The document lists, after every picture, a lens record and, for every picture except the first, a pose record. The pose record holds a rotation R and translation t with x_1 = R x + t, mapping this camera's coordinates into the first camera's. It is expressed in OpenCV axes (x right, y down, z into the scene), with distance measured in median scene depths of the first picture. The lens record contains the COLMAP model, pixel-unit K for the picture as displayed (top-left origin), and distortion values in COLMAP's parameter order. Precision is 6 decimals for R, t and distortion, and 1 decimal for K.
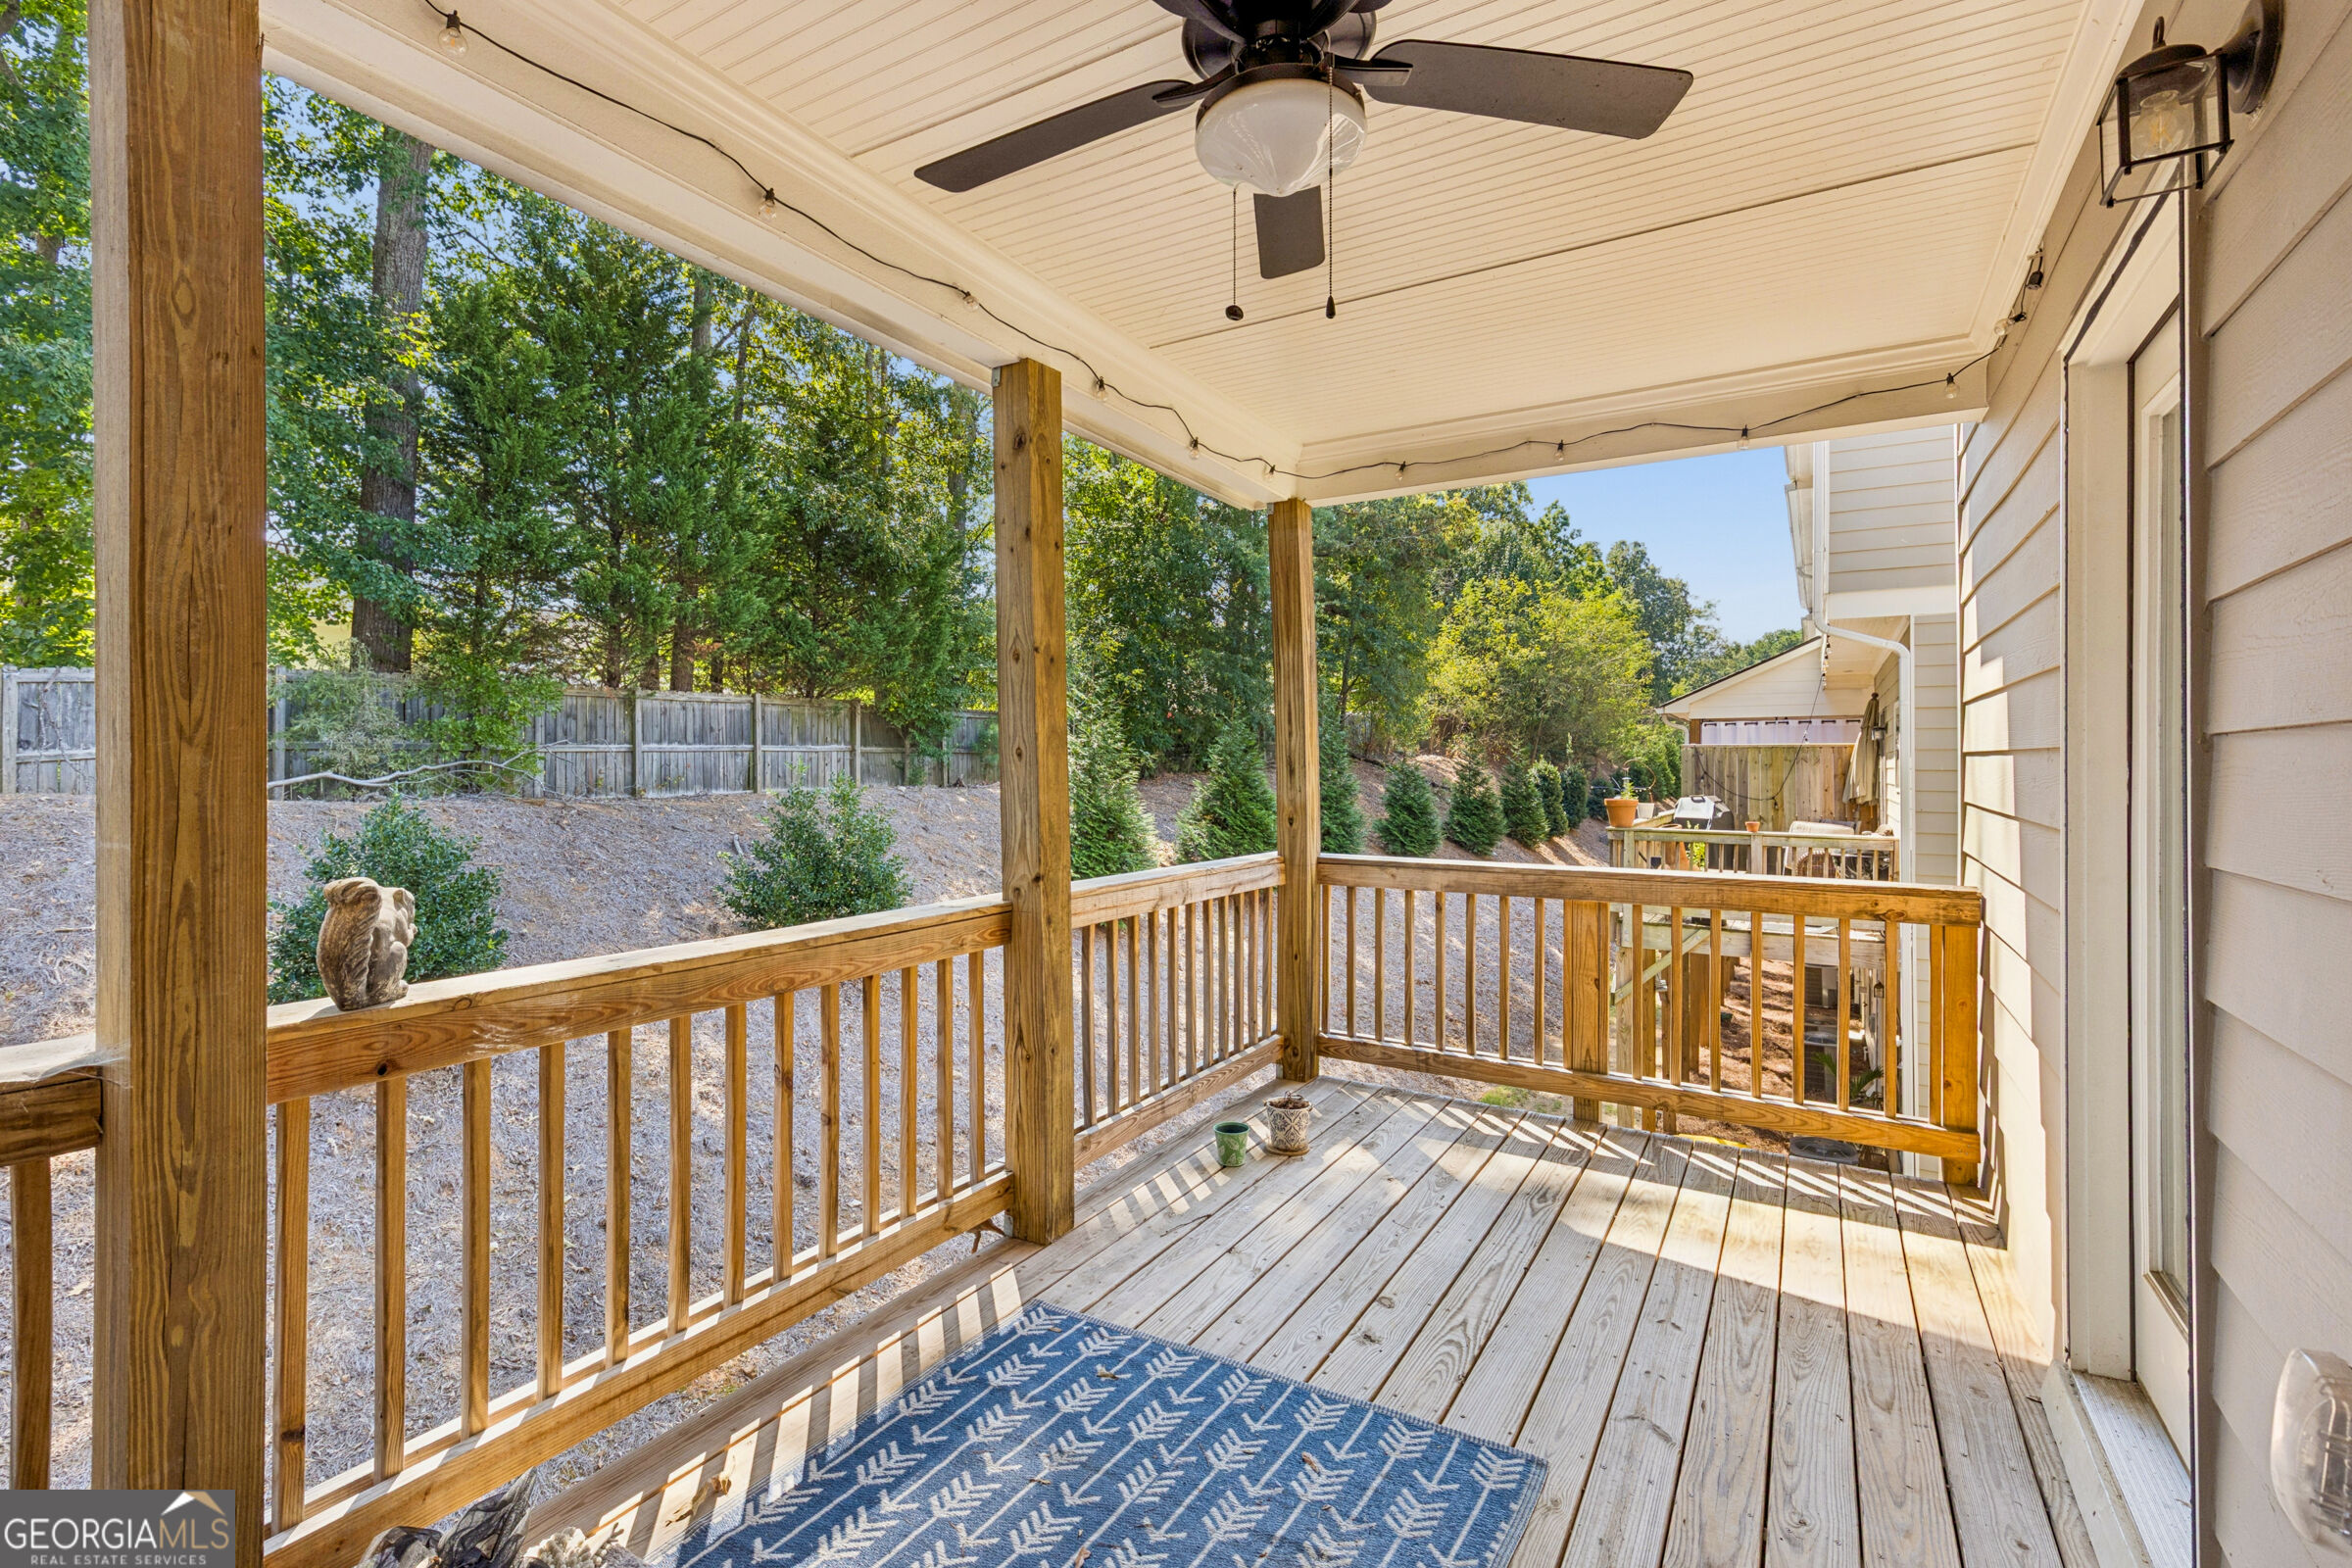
lens RADIAL K [[1067.5, 0, 1166.2], [0, 1067.5, 778.6], [0, 0, 1]] dist [0.009475, -0.000343]
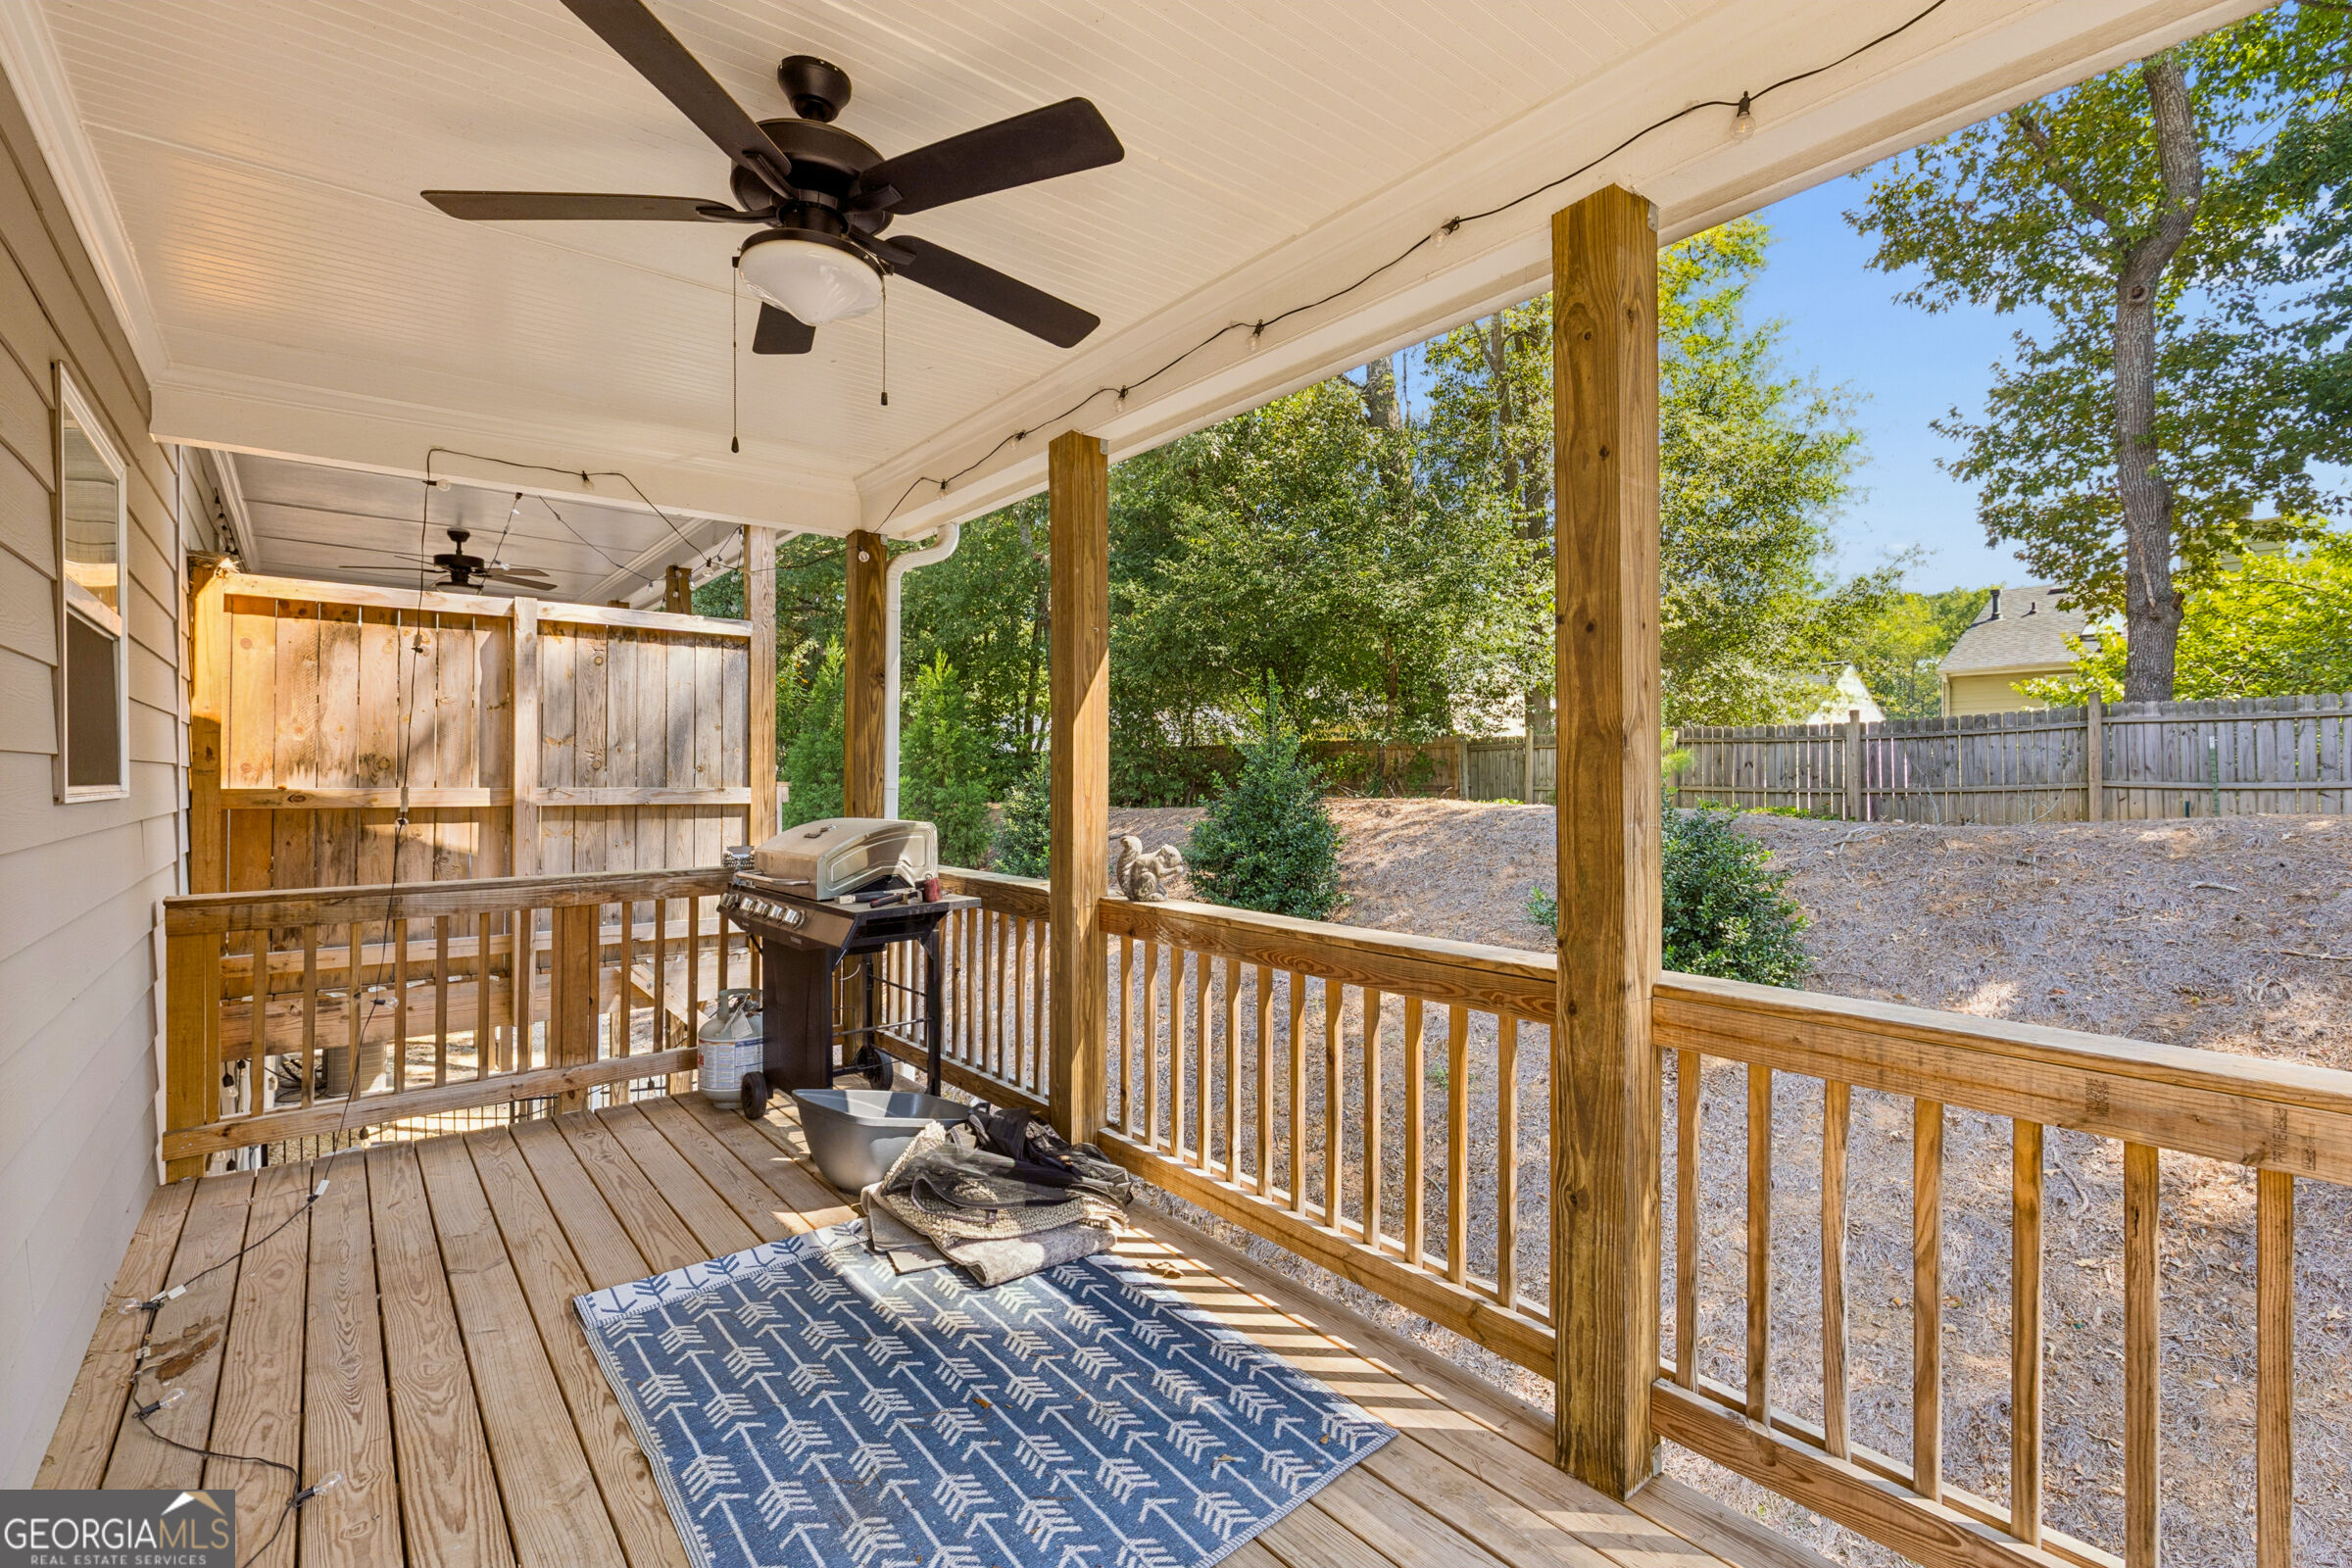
lens RADIAL K [[1067.5, 0, 1154.7], [0, 1067.5, 781.1], [0, 0, 1]] dist [0.009475, -0.000343]
pose [[-0.358120, -0.005753, -0.933658, 0.780909], [-0.019505, 0.999809, 0.001321, -0.000927], [0.933472, 0.018684, -0.358164, 1.242720]]
